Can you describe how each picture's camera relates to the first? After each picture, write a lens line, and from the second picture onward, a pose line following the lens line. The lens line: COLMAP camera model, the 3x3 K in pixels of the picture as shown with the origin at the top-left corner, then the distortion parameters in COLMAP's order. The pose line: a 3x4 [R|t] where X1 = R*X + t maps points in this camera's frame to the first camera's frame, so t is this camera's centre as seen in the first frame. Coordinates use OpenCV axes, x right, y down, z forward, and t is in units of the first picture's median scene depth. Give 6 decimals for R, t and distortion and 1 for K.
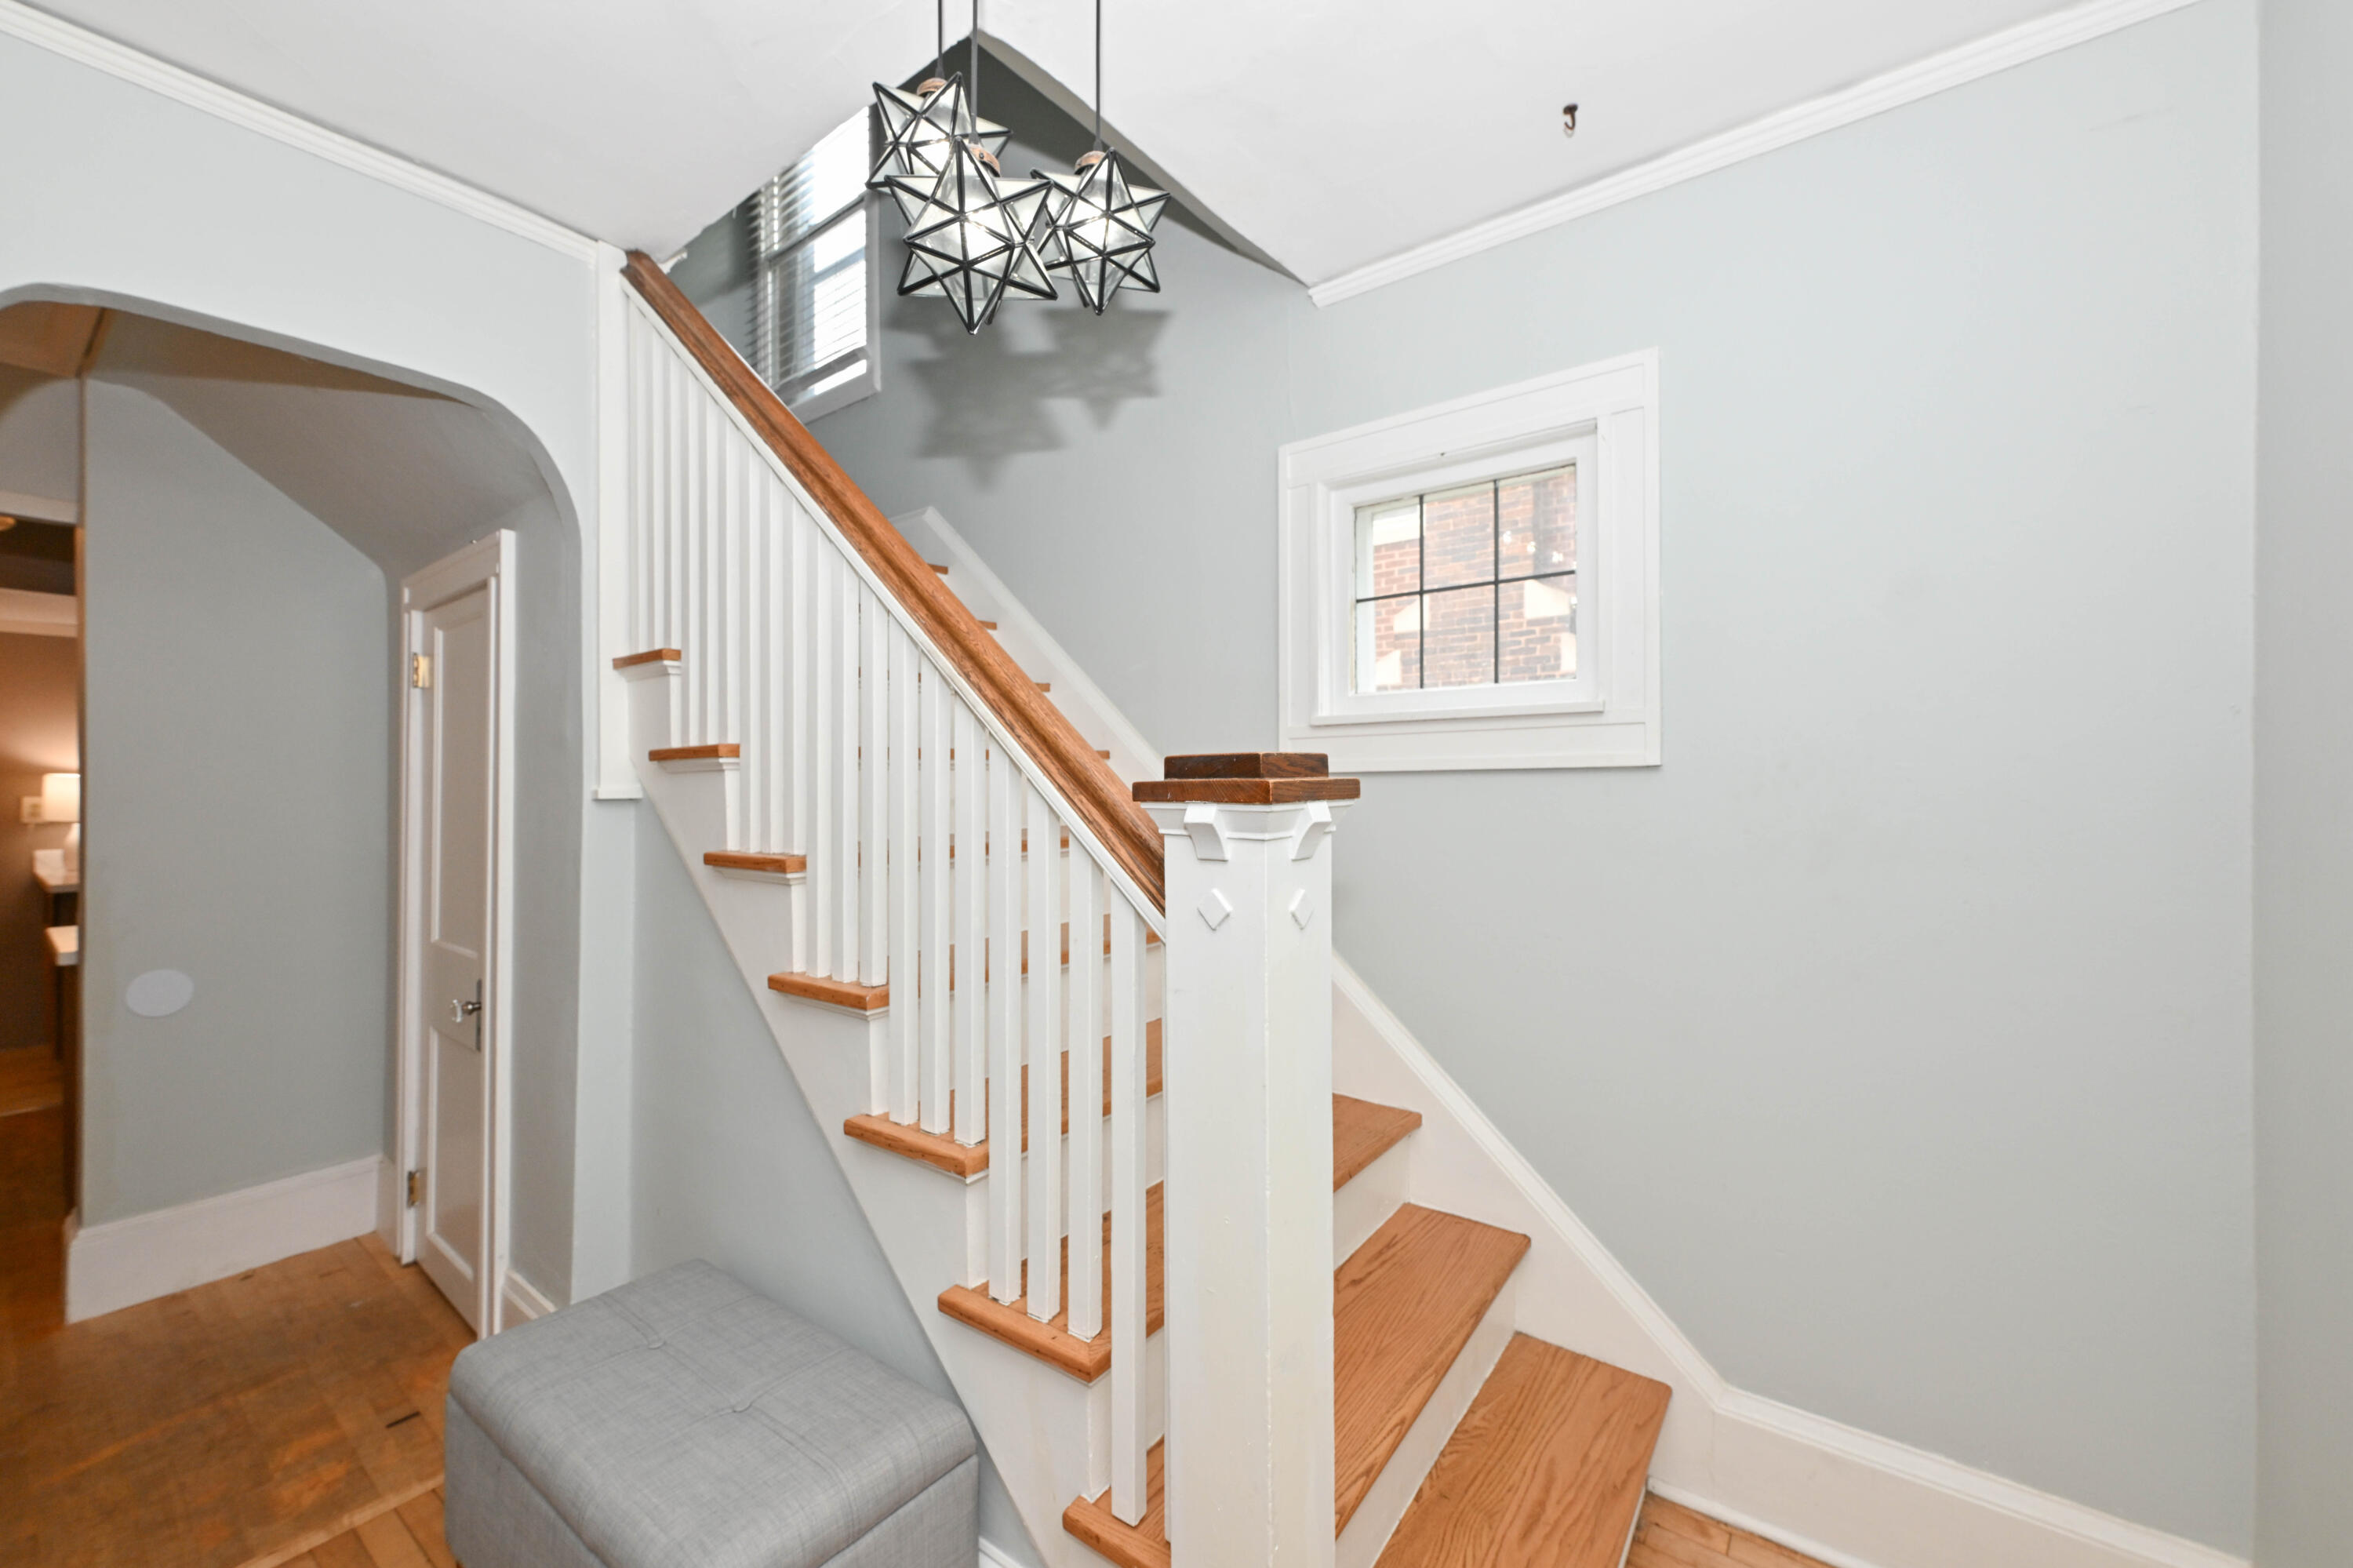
lens RADIAL K [[928.4, 0, 1176.2], [0, 928.4, 785.7], [0, 0, 1]] dist [0.001651, 0.000114]
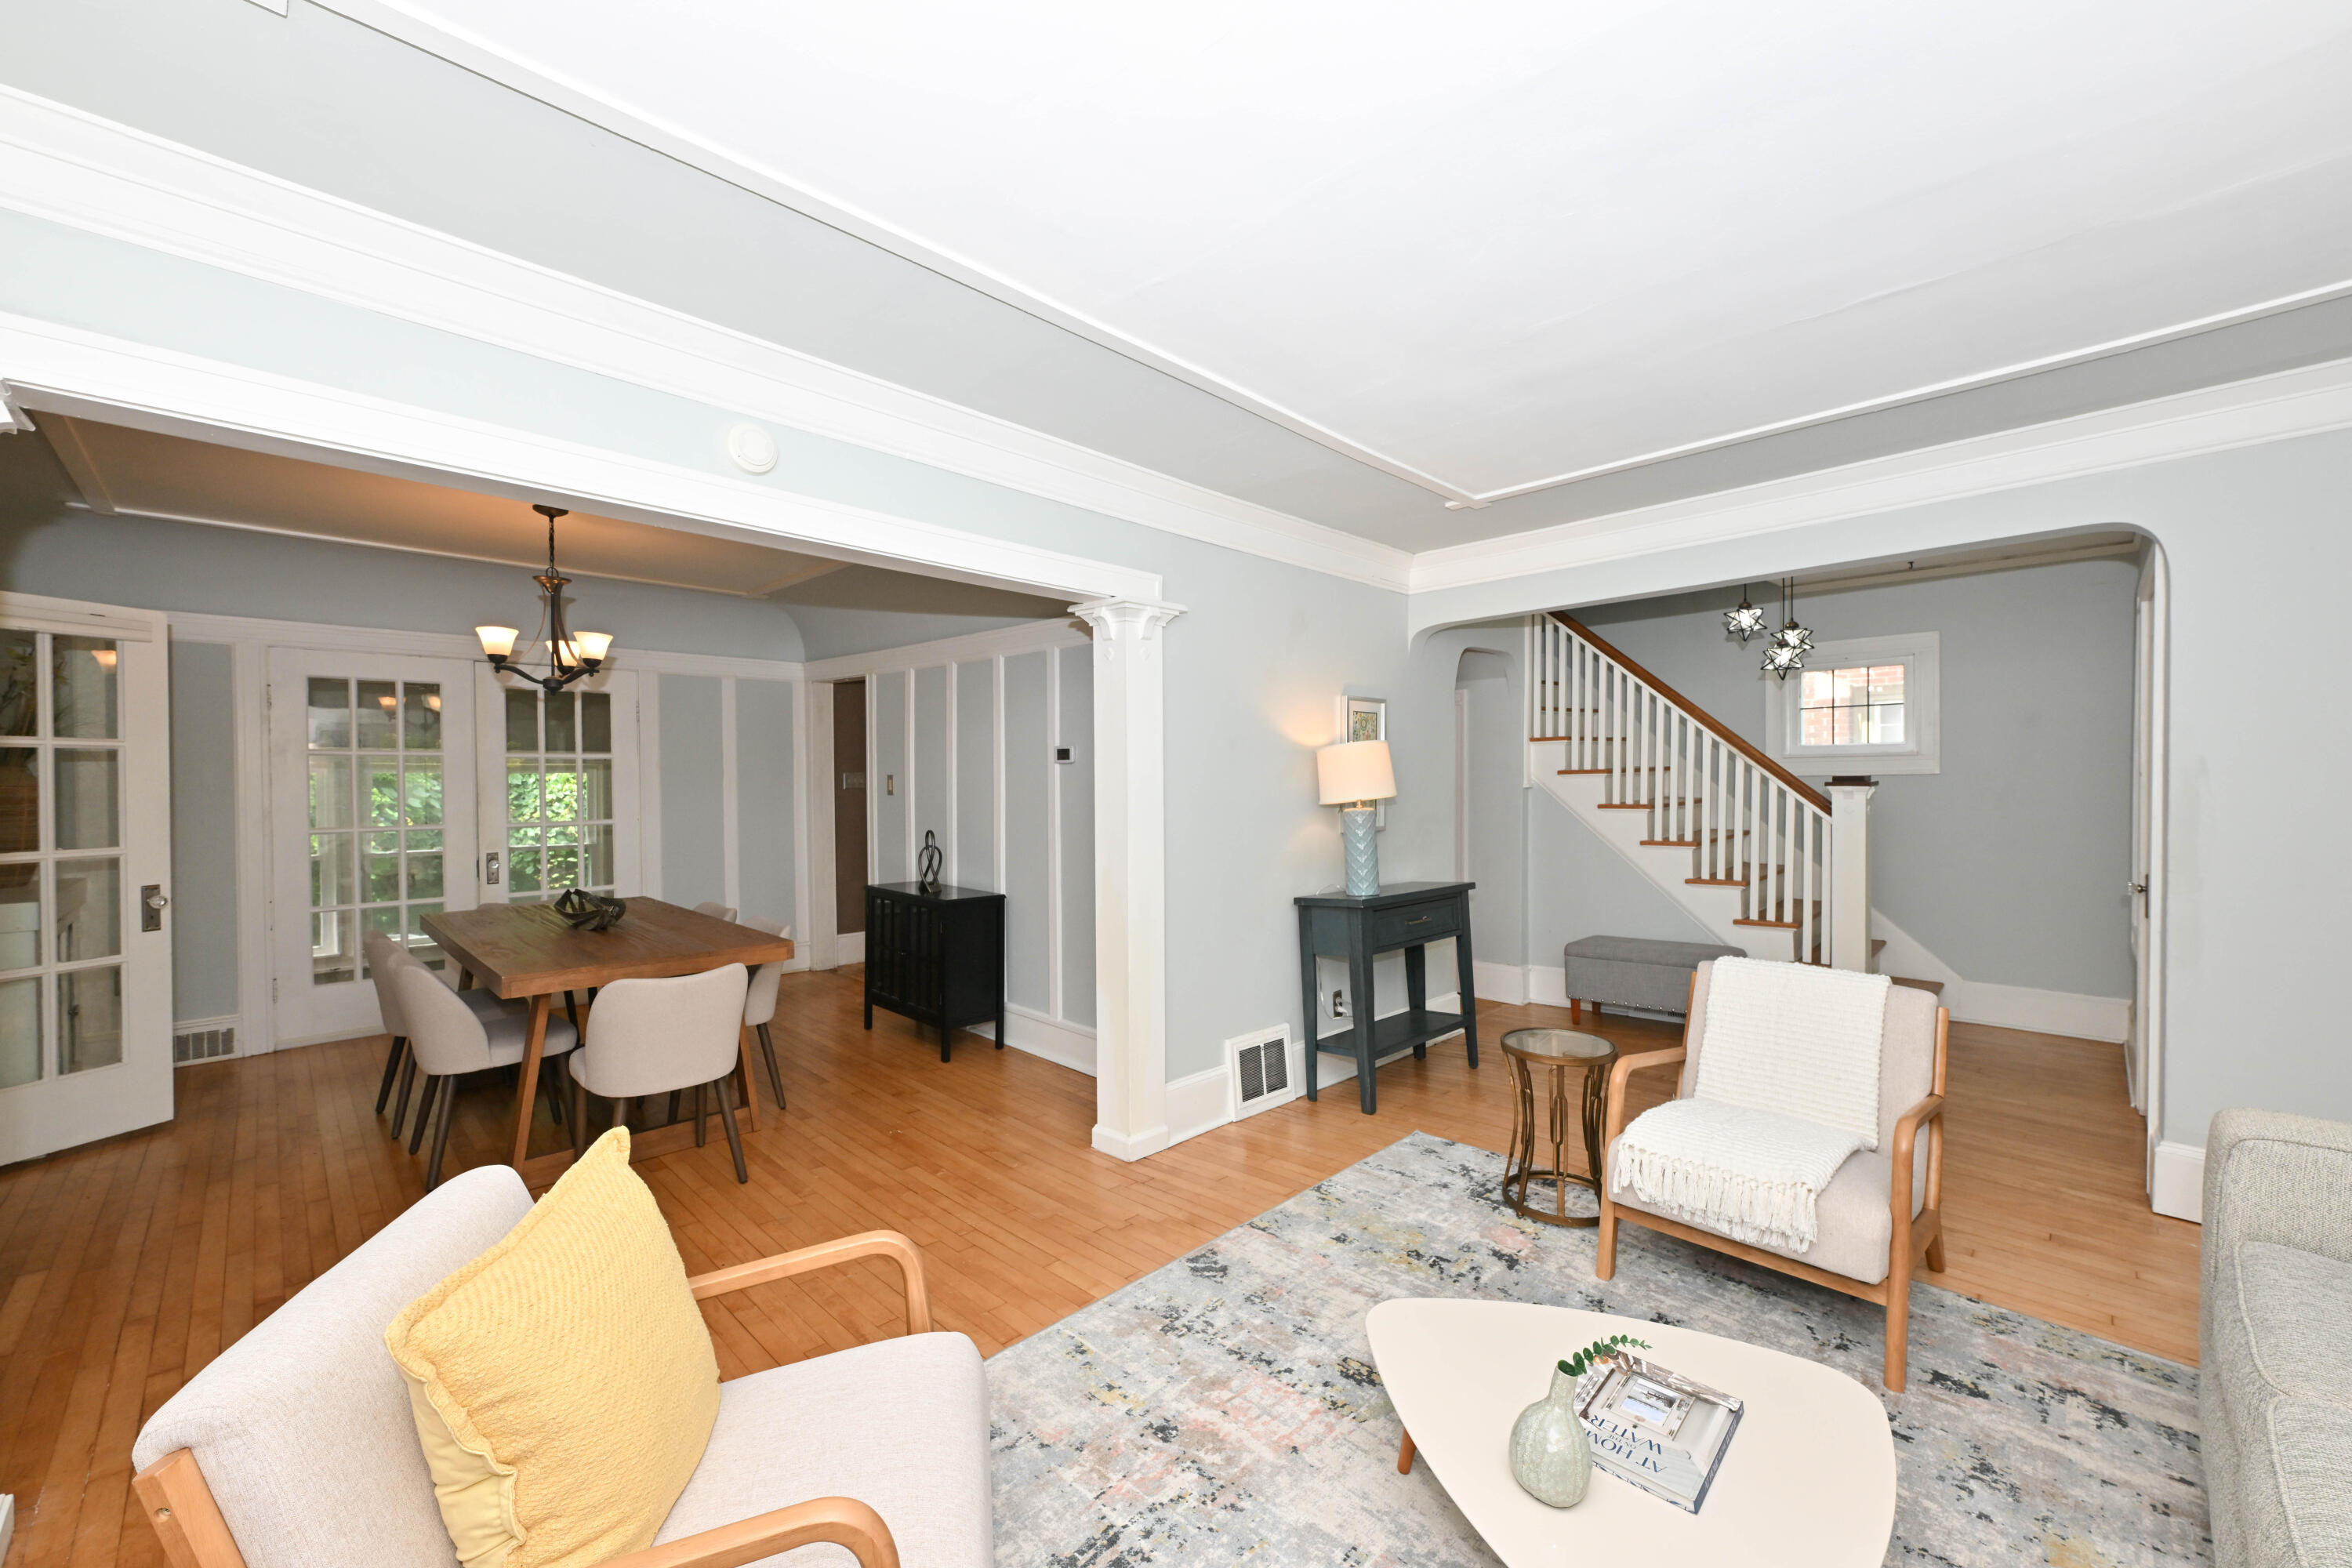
lens RADIAL K [[928.0, 0, 1176.5], [0, 928.0, 787.0], [0, 0, 1]] dist [0.001651, 0.000114]
pose [[0.991054, 0.006826, -0.133283, -2.311386], [-0.004555, 0.999839, 0.017335, -0.039990], [0.133380, -0.016573, 0.990926, -3.422676]]
